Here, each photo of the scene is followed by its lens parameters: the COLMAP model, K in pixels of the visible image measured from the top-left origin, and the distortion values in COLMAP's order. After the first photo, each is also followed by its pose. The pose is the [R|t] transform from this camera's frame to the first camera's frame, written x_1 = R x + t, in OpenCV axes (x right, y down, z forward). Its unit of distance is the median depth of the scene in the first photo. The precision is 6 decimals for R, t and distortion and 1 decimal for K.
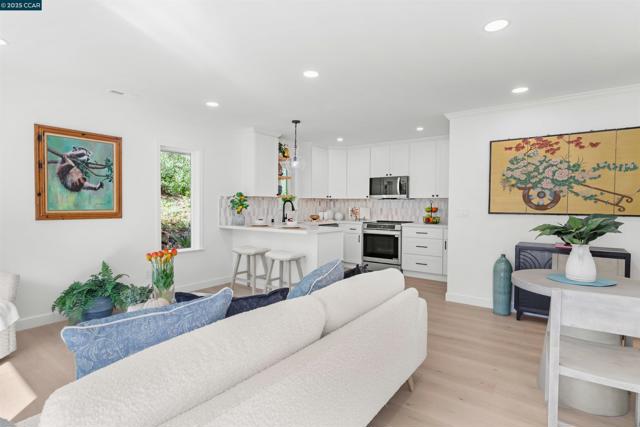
lens RADIAL K [[327.5, 0, 317.4], [0, 327.5, 213.6], [0, 0, 1]] dist [0.002197, 0.002404]
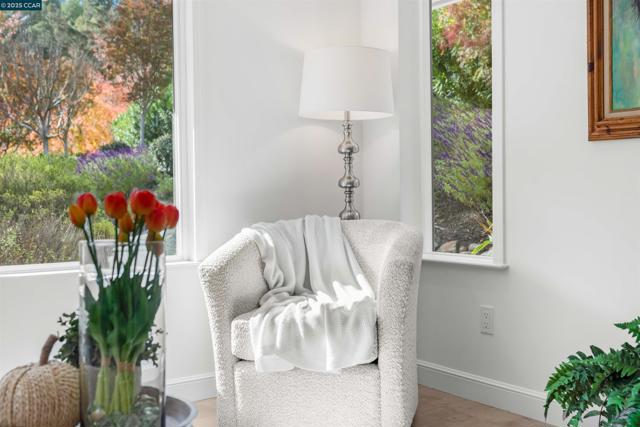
lens RADIAL K [[745.1, 0, 319.3], [0, 745.1, 215.7], [0, 0, 1]] dist [-0.004180, 0.000000]
pose [[-0.301272, 0.027088, -0.953154, 0.007990], [-0.018684, 0.999237, 0.034303, 0.066530], [0.953355, 0.028143, -0.300536, 0.807524]]
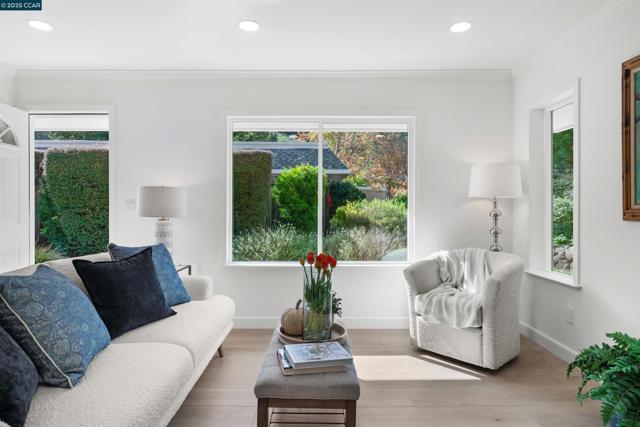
lens RADIAL K [[378.0, 0, 316.5], [0, 378.0, 209.6], [0, 0, 1]] dist [0.000617, 0.001374]
pose [[-0.792277, -0.008475, -0.610103, 0.015427], [-0.026491, 0.999438, 0.020519, 0.000870], [0.609586, 0.032419, -0.792056, 1.009172]]
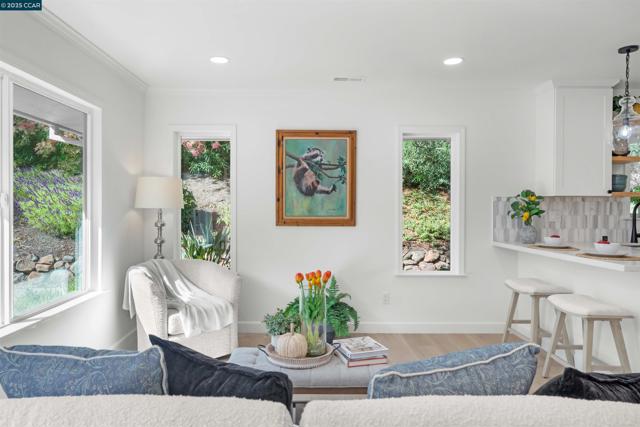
lens RADIAL K [[423.3, 0, 302.4], [0, 423.3, 206.1], [0, 0, 1]] dist [0.000297, -0.000429]
pose [[0.605782, -0.003674, -0.795622, 0.182064], [-0.021238, 0.999558, -0.020786, -0.011867], [0.795347, 0.029490, 0.605436, 0.235231]]
